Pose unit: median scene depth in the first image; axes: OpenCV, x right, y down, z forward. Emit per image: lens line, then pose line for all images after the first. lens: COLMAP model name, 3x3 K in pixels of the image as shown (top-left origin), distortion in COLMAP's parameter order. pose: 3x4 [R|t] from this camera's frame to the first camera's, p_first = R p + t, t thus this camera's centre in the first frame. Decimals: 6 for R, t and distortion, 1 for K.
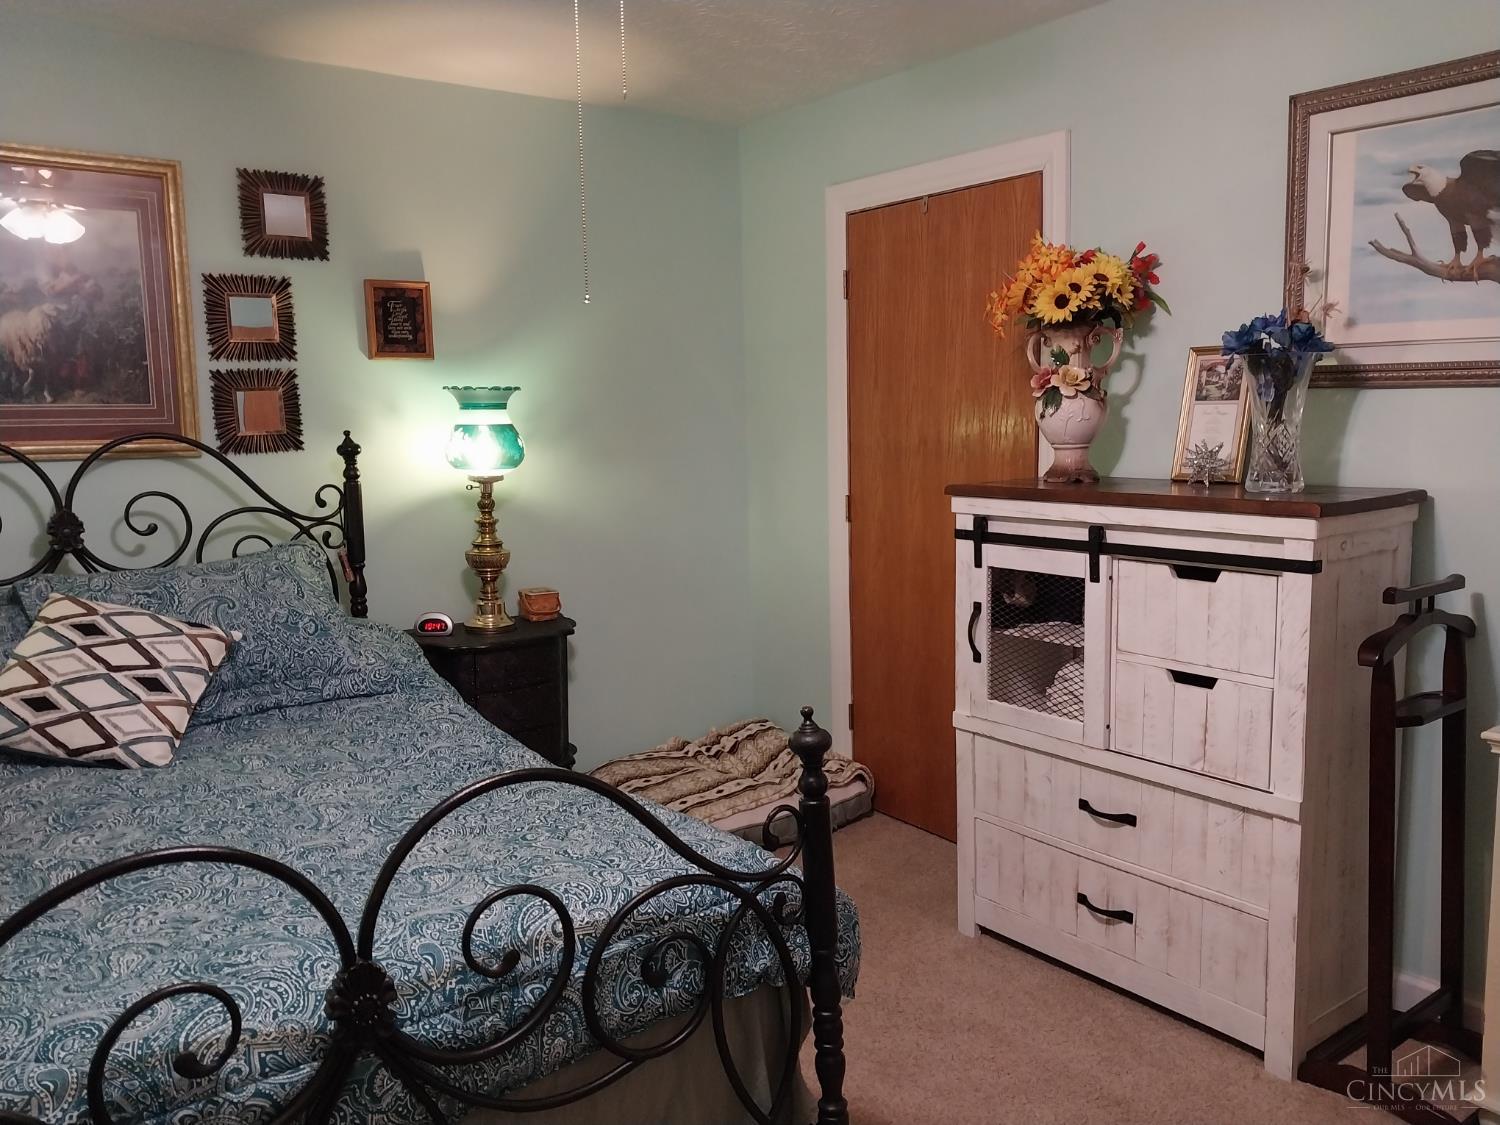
lens RADIAL K [[1163.9, 0, 753.2], [0, 1163.9, 568.7], [0, 0, 1]] dist [0.002468, 0.001946]
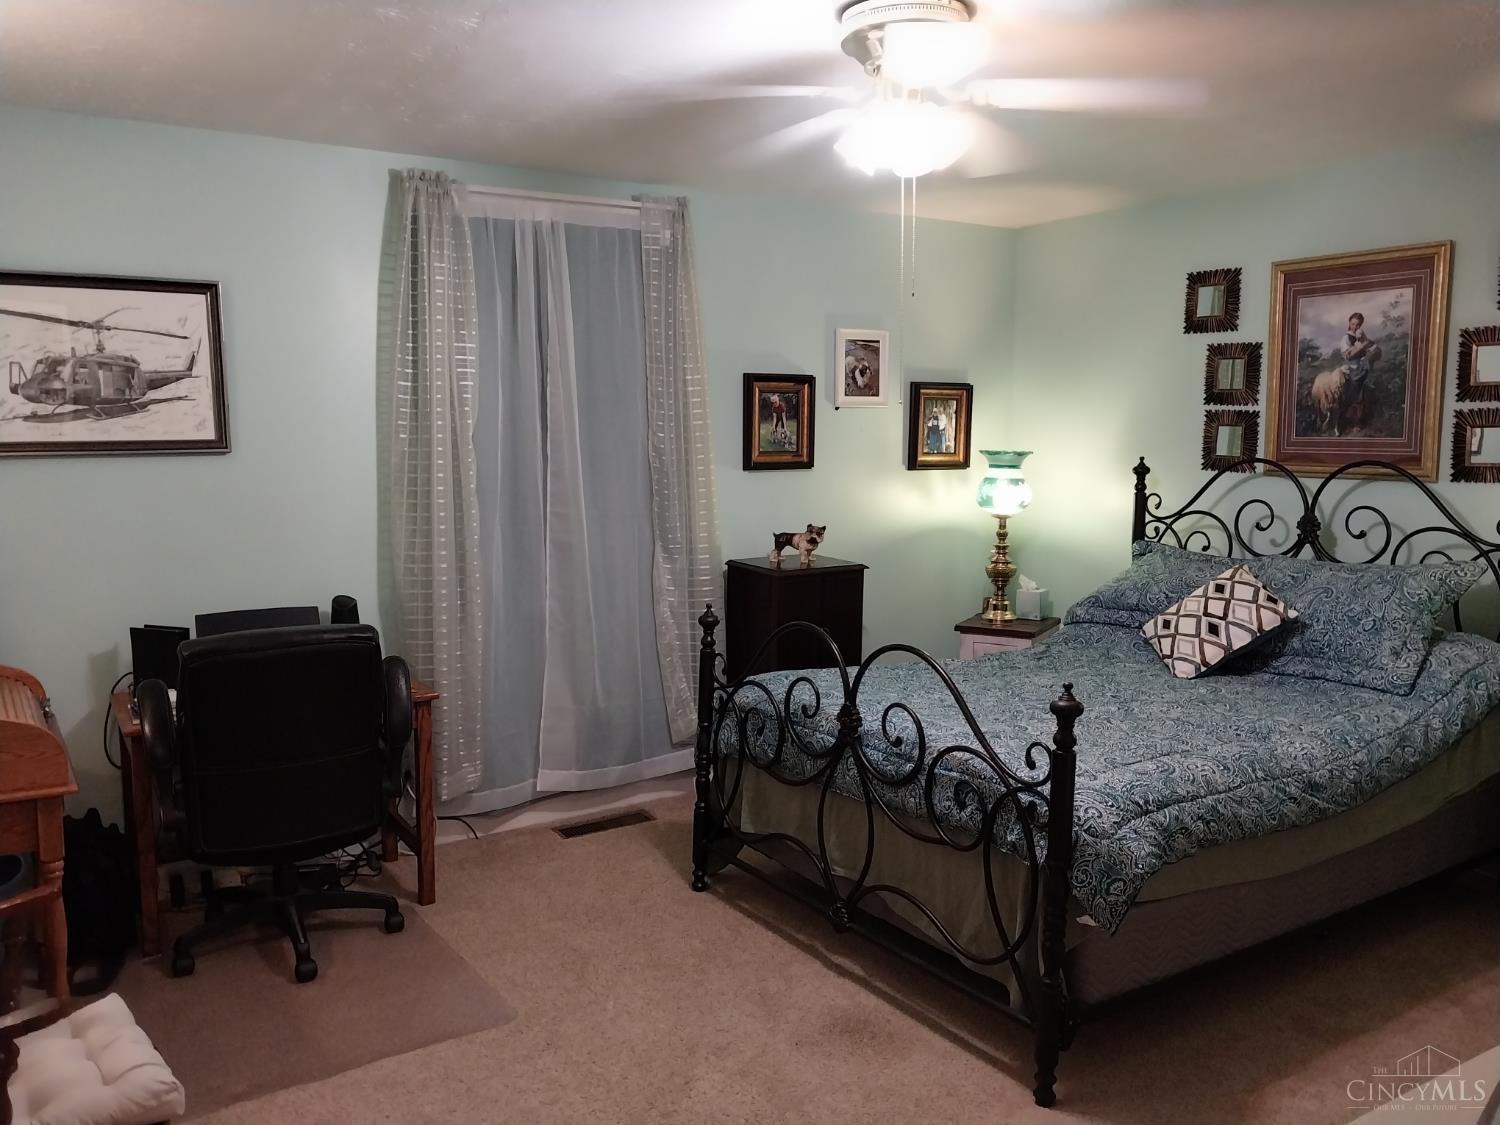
lens RADIAL K [[1163.9, 0, 753.2], [0, 1163.9, 568.7], [0, 0, 1]] dist [0.002468, 0.001946]
pose [[-0.056445, 0.140011, -0.988540, 0.848014], [-0.124926, 0.981347, 0.146125, -0.105128], [0.990559, 0.131742, -0.037901, 0.389668]]
